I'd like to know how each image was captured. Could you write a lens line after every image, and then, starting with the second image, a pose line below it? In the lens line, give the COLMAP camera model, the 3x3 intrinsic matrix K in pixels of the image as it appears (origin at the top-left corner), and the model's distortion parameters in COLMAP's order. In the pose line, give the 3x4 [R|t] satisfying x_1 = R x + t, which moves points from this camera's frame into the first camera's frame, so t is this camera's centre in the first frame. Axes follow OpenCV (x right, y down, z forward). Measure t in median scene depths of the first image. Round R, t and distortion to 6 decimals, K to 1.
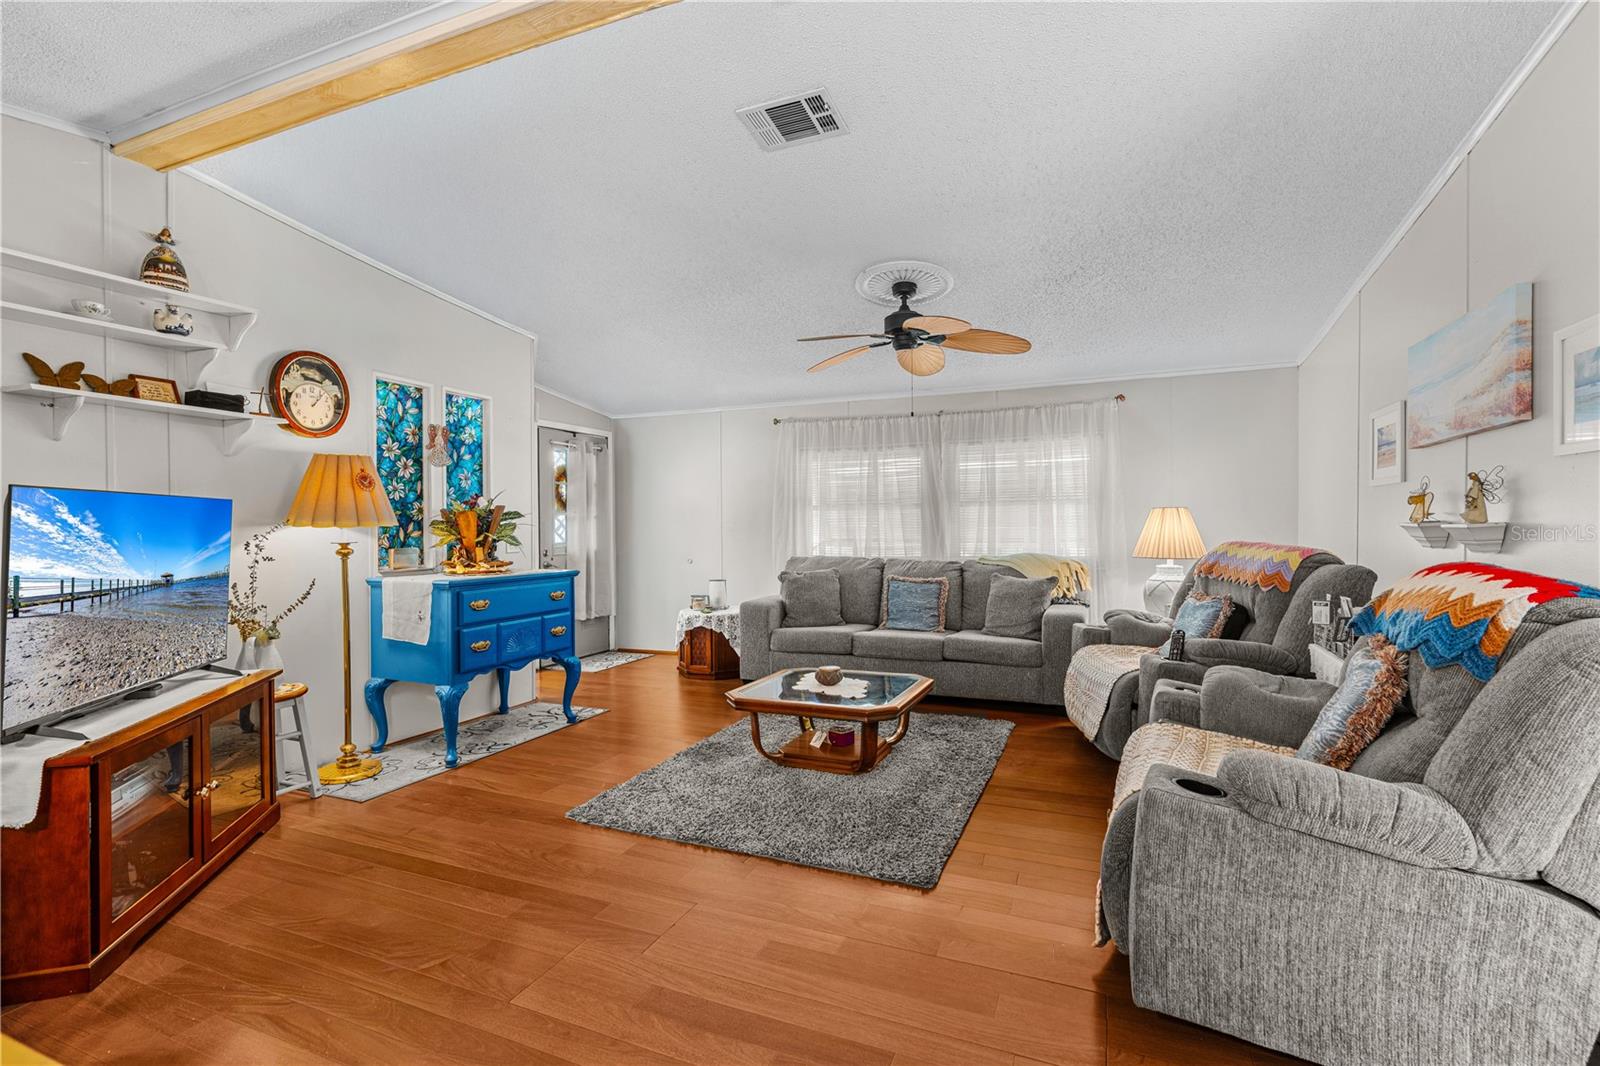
lens RADIAL K [[738.6, 0, 790.4], [0, 738.6, 521.8], [0, 0, 1]] dist [-0.001138, 0.000296]
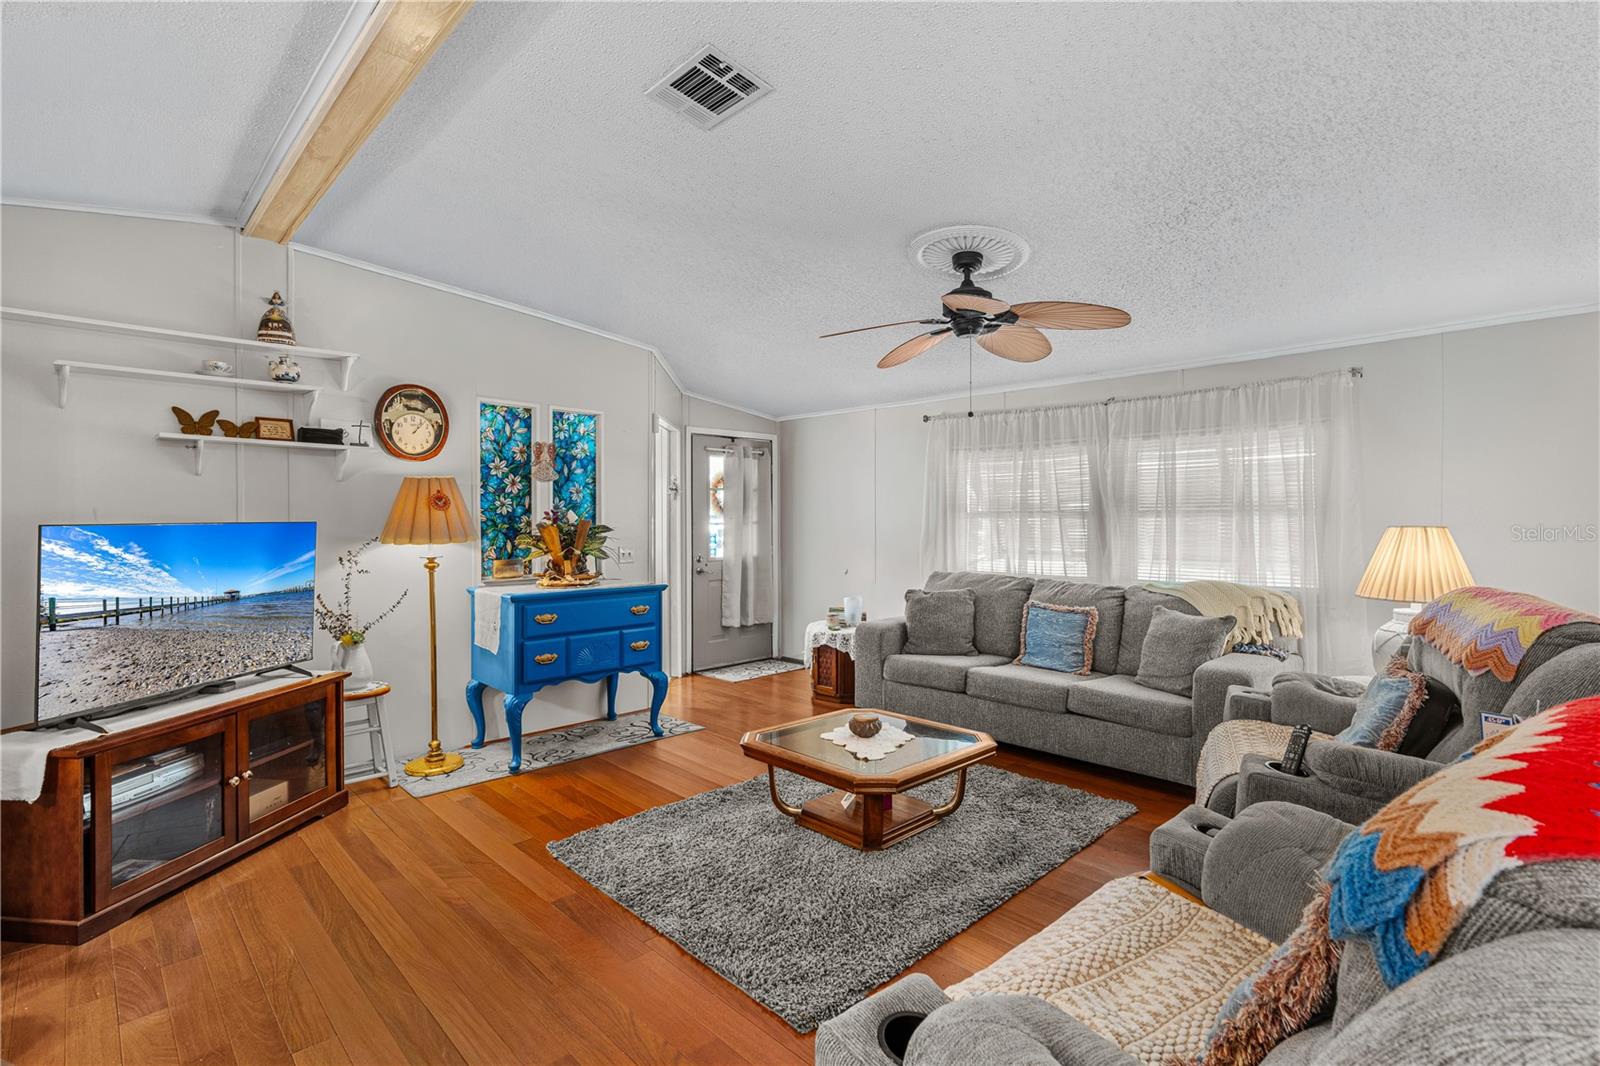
lens RADIAL K [[753.8, 0, 804.6], [0, 753.8, 518.2], [0, 0, 1]] dist [-0.007490, 0.000932]
pose [[0.924529, 0.007181, -0.381044, 0.307775], [-0.002890, 0.999926, 0.011831, -0.040956], [0.381101, -0.009837, 0.924481, 0.162523]]
